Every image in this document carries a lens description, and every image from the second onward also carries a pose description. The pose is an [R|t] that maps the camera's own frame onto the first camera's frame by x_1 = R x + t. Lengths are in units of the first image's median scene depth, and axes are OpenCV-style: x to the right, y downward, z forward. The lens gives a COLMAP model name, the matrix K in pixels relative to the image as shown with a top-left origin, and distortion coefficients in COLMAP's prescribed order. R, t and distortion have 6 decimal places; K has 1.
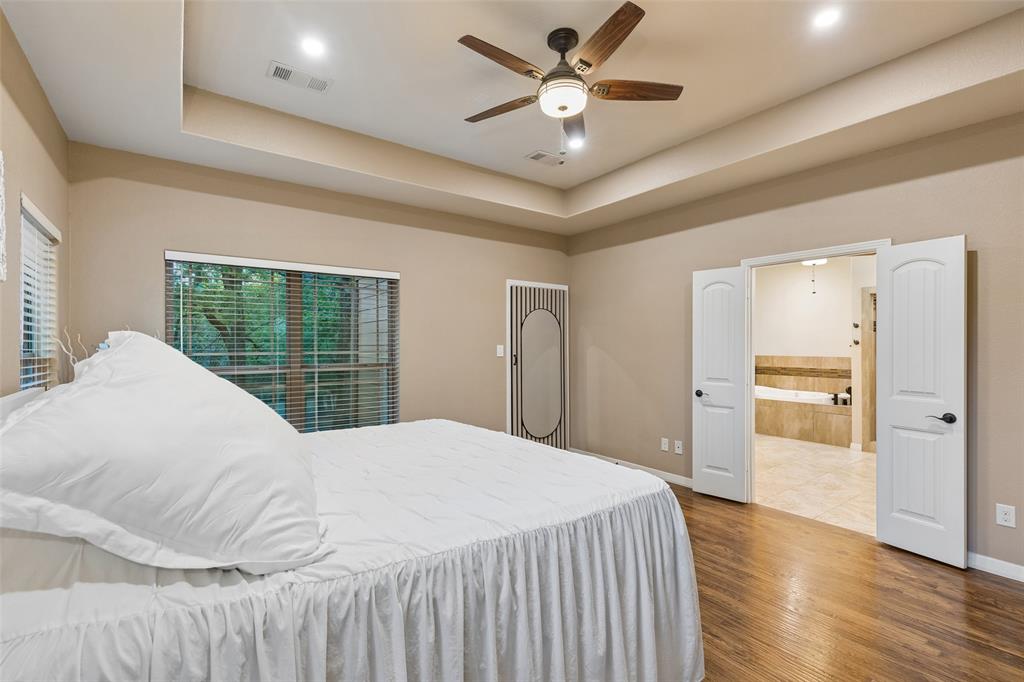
lens RADIAL K [[461.7, 0, 512.4], [0, 461.7, 341.7], [0, 0, 1]] dist [0.010108, -0.001287]
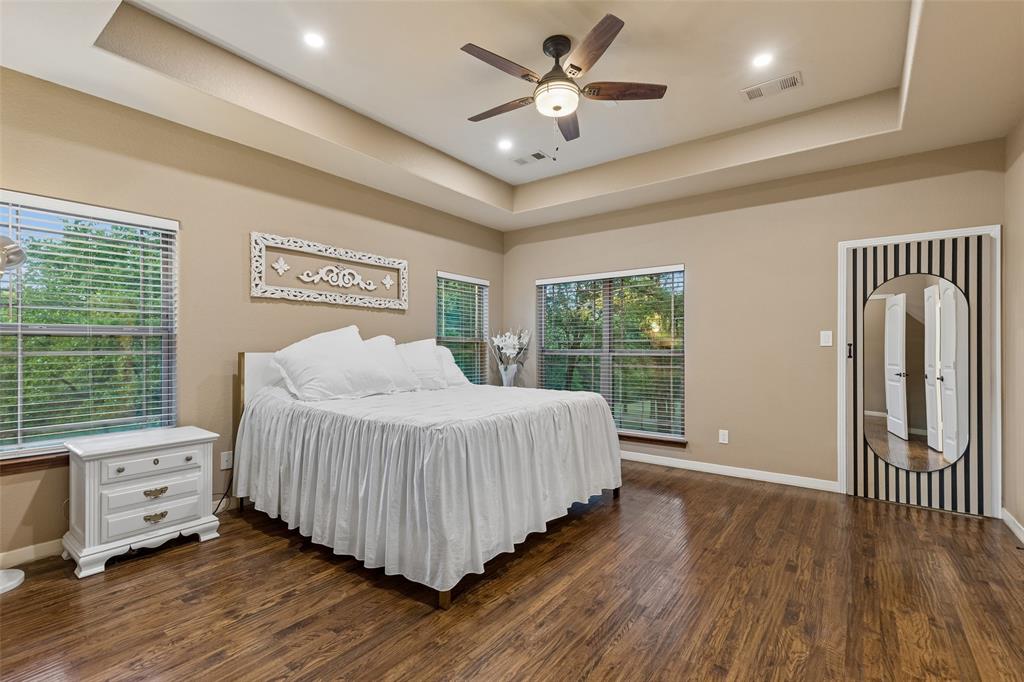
lens RADIAL K [[461.7, 0, 510.9], [0, 461.7, 343.3], [0, 0, 1]] dist [0.010108, -0.001287]
pose [[0.294535, -0.010435, -0.955584, 0.594138], [0.006220, 0.999940, -0.009003, 0.033932], [0.955621, -0.003292, 0.294582, 0.301713]]
